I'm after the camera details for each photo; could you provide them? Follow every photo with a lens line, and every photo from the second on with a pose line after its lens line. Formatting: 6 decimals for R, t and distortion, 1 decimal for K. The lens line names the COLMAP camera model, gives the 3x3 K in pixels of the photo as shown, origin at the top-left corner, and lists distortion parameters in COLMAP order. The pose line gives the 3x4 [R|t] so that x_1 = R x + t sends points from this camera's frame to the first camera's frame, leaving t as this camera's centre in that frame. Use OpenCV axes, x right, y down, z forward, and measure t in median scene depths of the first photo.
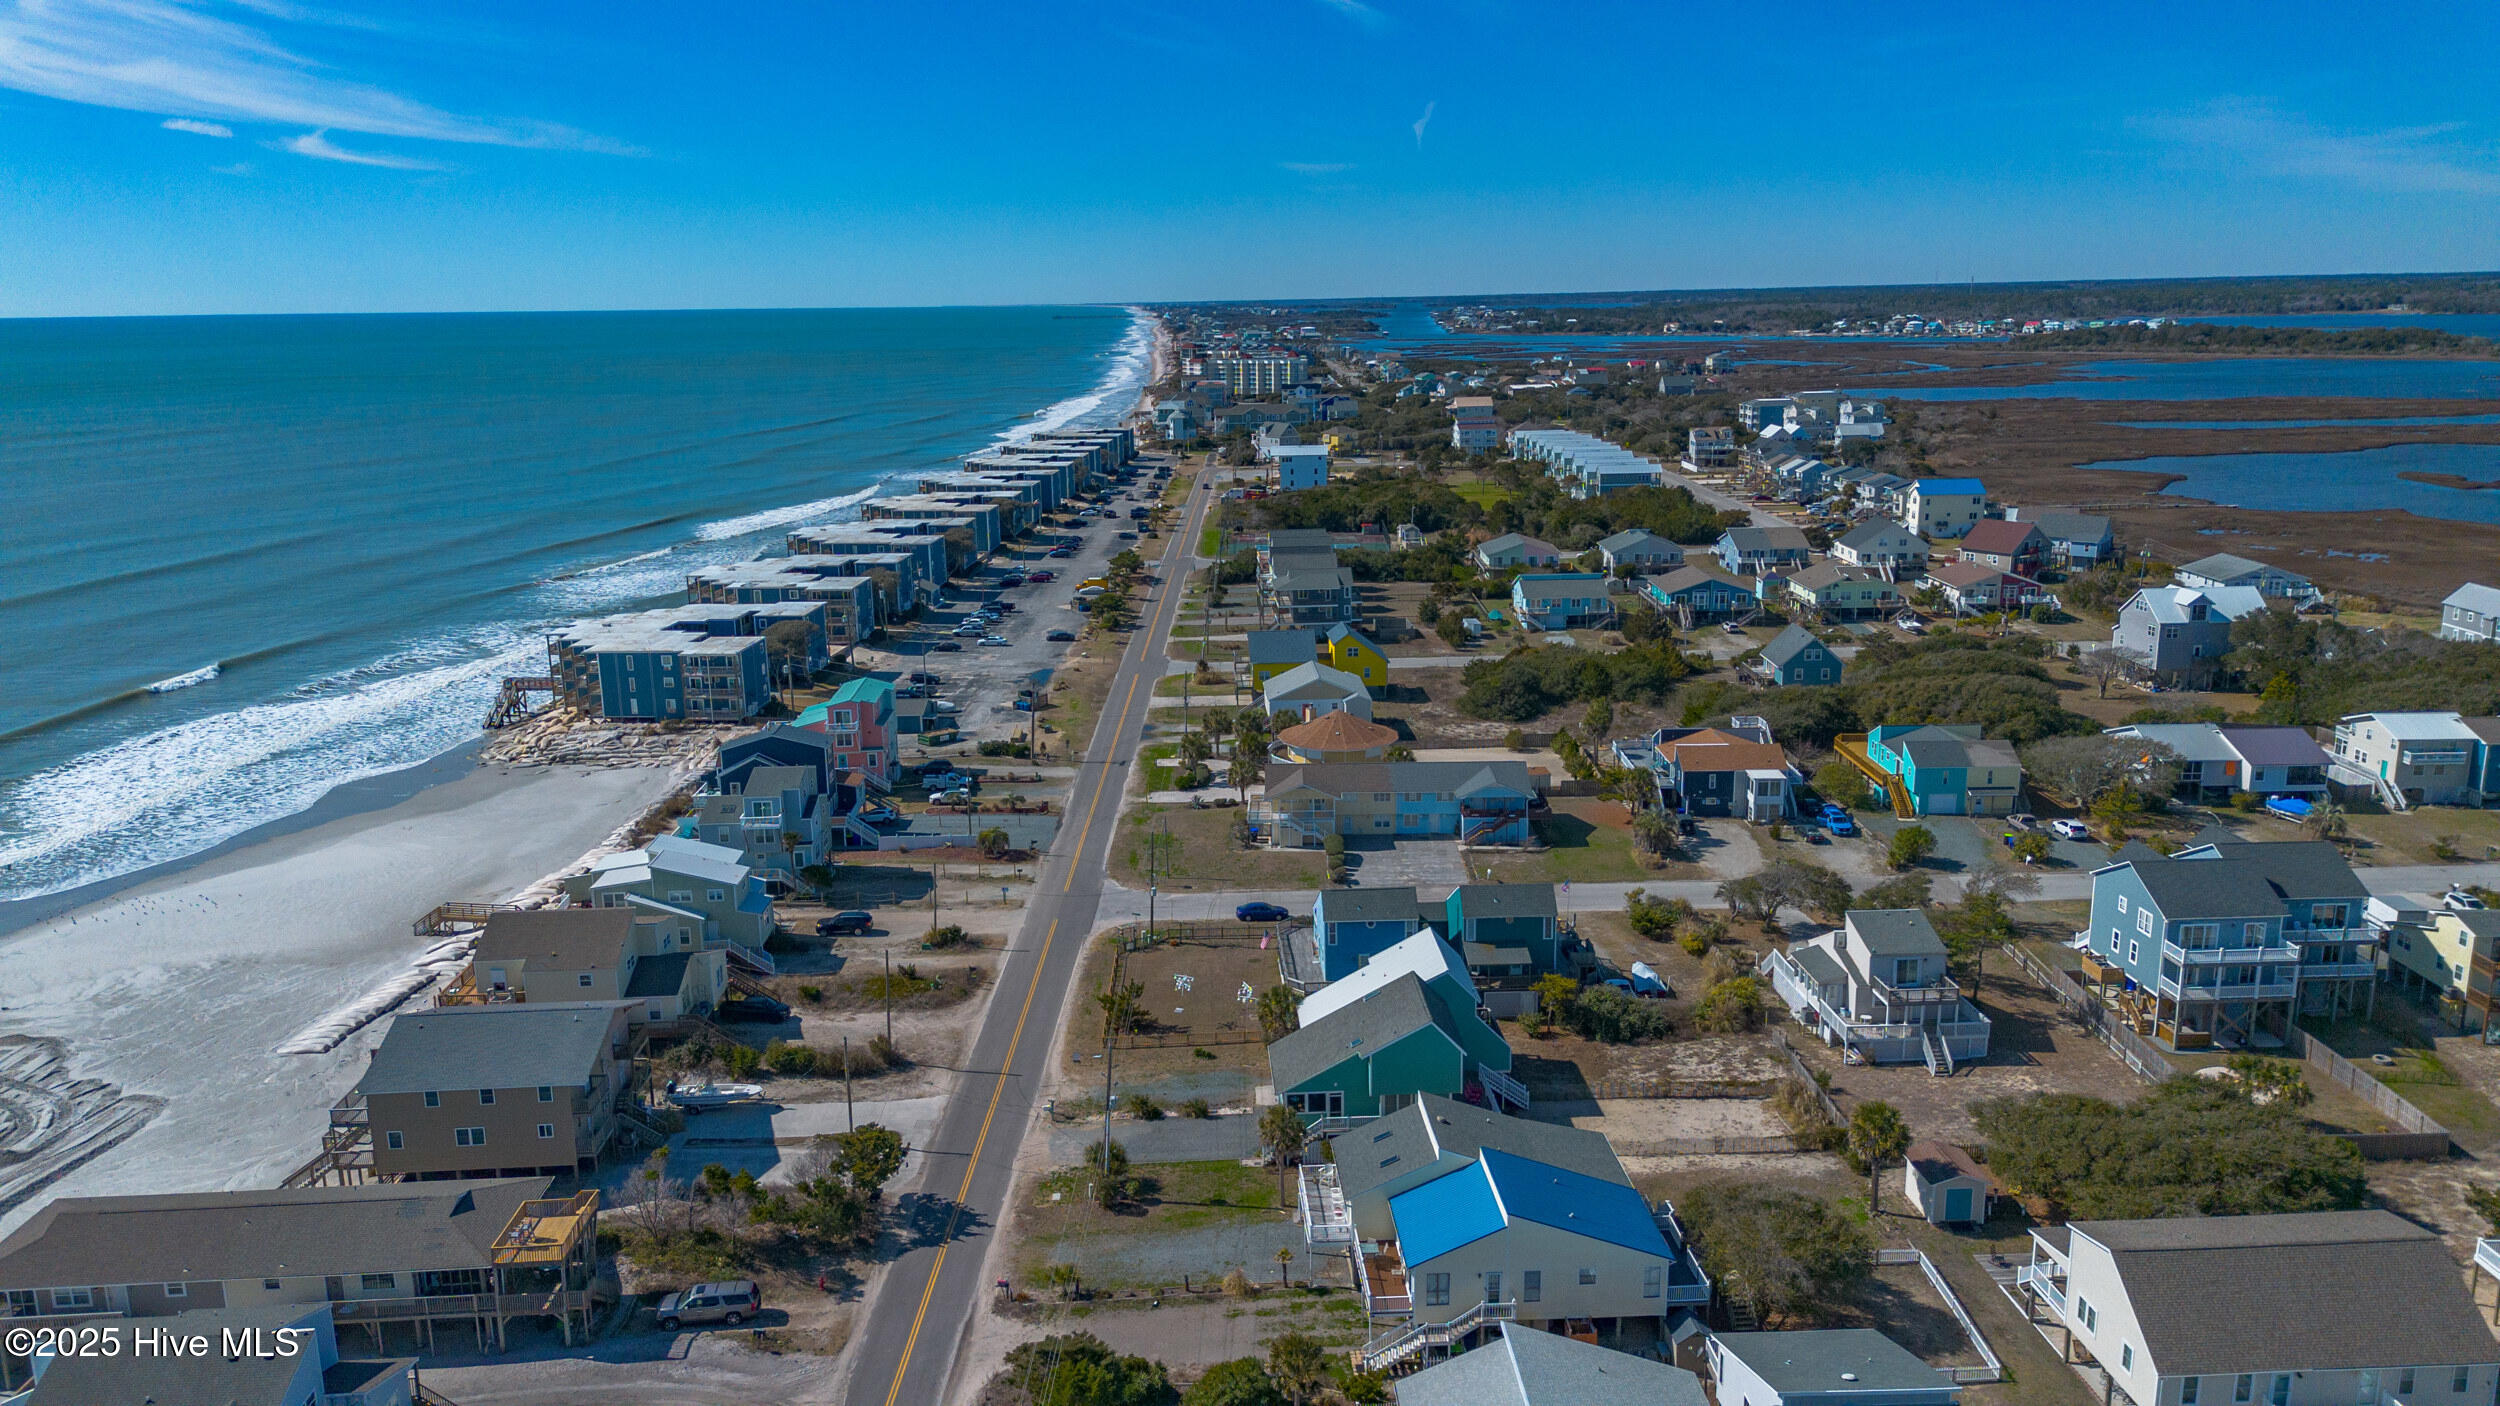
lens RADIAL K [[1753.9, 0, 1242.1], [0, 1753.9, 704.4], [0, 0, 1]] dist [0.089727, -0.096259]
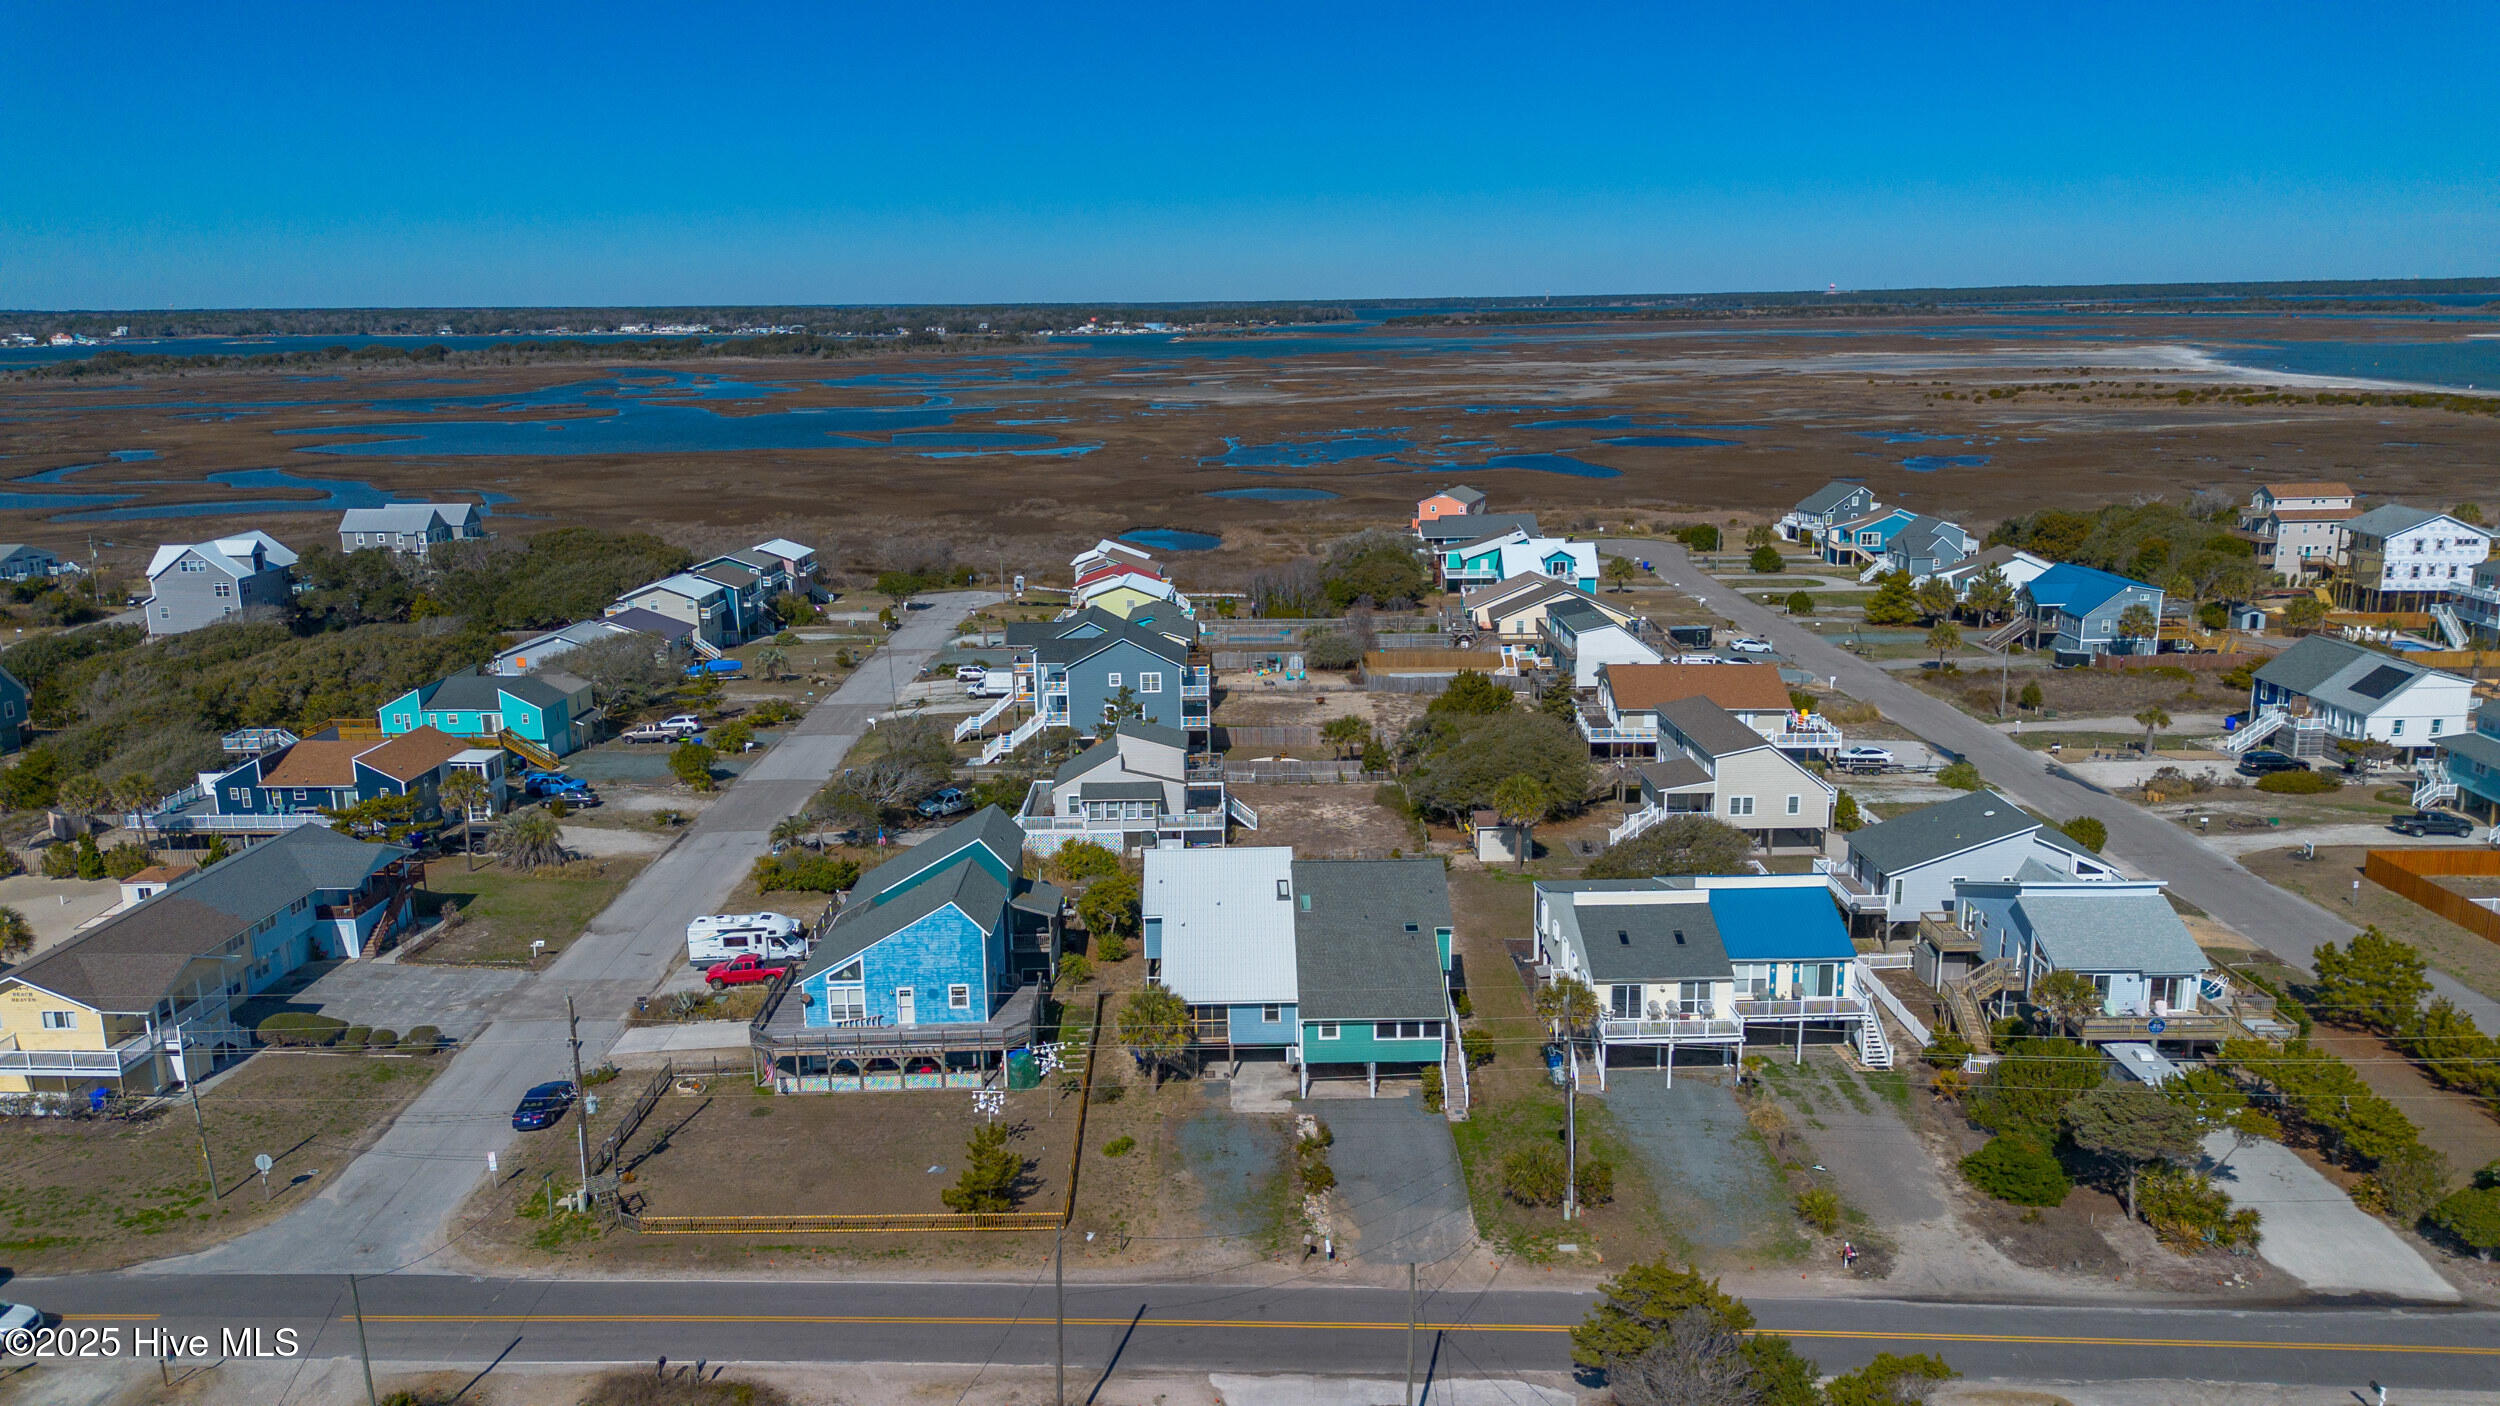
lens RADIAL K [[1753.9, 0, 1242.1], [0, 1753.9, 704.4], [0, 0, 1]] dist [0.089727, -0.096259]
pose [[0.033652, -0.208264, 0.977494, -0.435640], [0.237517, 0.951693, 0.194590, -0.052052], [-0.970800, 0.225623, 0.081493, 0.599521]]
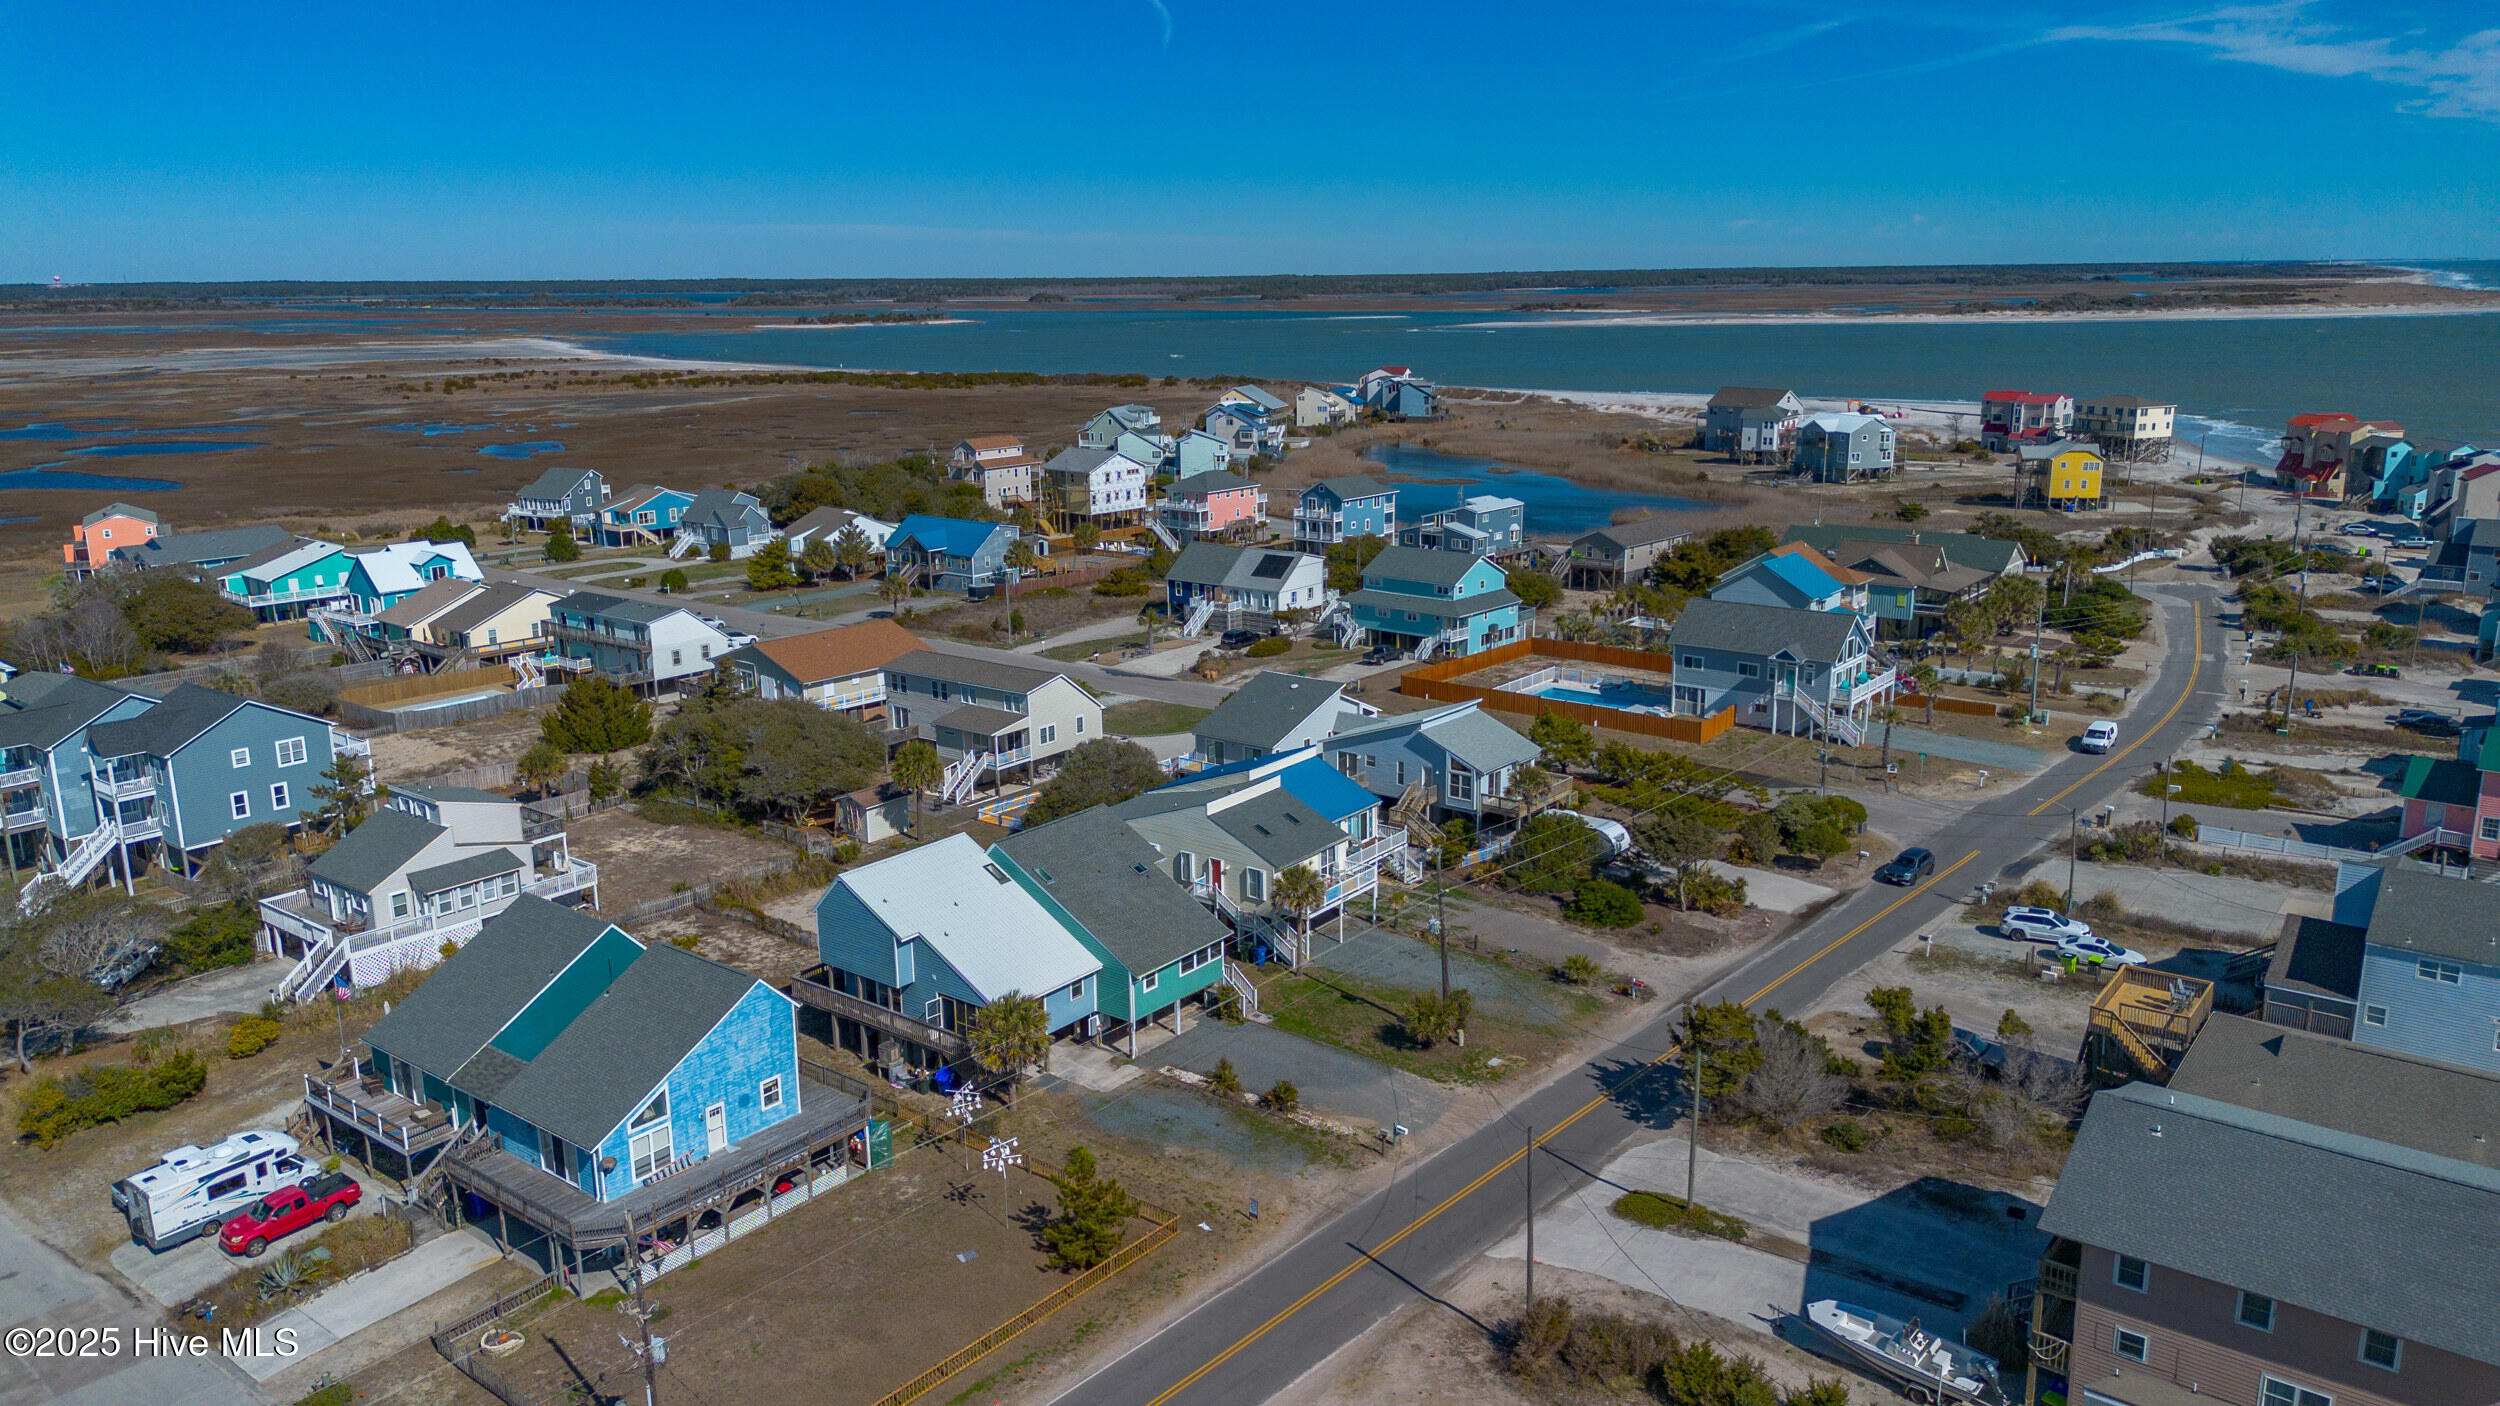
lens RADIAL K [[1753.9, 0, 1242.1], [0, 1753.9, 704.4], [0, 0, 1]] dist [0.089727, -0.096259]
pose [[-0.757439, -0.130854, 0.639659, -0.299367], [0.169105, 0.906962, 0.385777, -0.116057], [-0.630627, 0.400372, -0.664840, 0.905091]]
